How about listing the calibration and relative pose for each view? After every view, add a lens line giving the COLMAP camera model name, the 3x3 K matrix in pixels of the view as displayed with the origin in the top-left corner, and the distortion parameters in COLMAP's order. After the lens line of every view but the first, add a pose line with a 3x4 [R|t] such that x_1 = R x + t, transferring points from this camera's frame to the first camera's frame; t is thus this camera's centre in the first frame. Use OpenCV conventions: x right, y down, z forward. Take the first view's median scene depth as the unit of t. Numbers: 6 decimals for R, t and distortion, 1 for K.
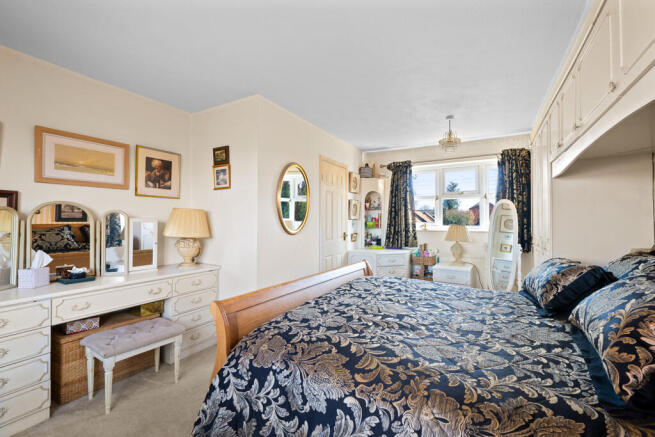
lens RADIAL K [[286.7, 0, 326.2], [0, 286.7, 218.0], [0, 0, 1]] dist [0.003727, -0.000088]
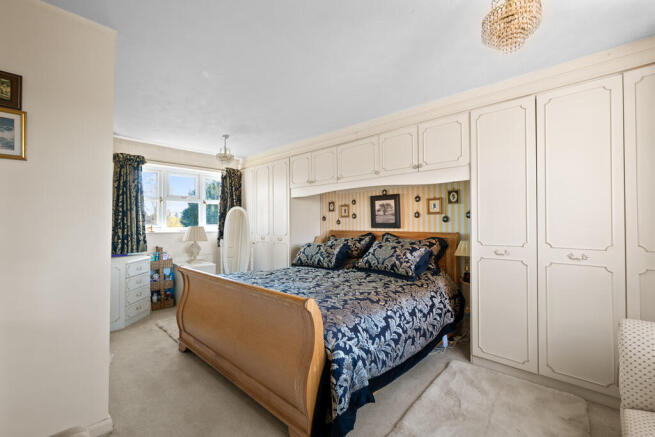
lens RADIAL K [[286.7, 0, 326.6], [0, 286.7, 219.9], [0, 0, 1]] dist [0.003727, -0.000088]
pose [[0.231247, 0.008673, 0.972856, -1.579261], [-0.007873, 0.999944, -0.007043, 0.008563], [-0.972863, -0.006030, 0.231303, 0.777998]]
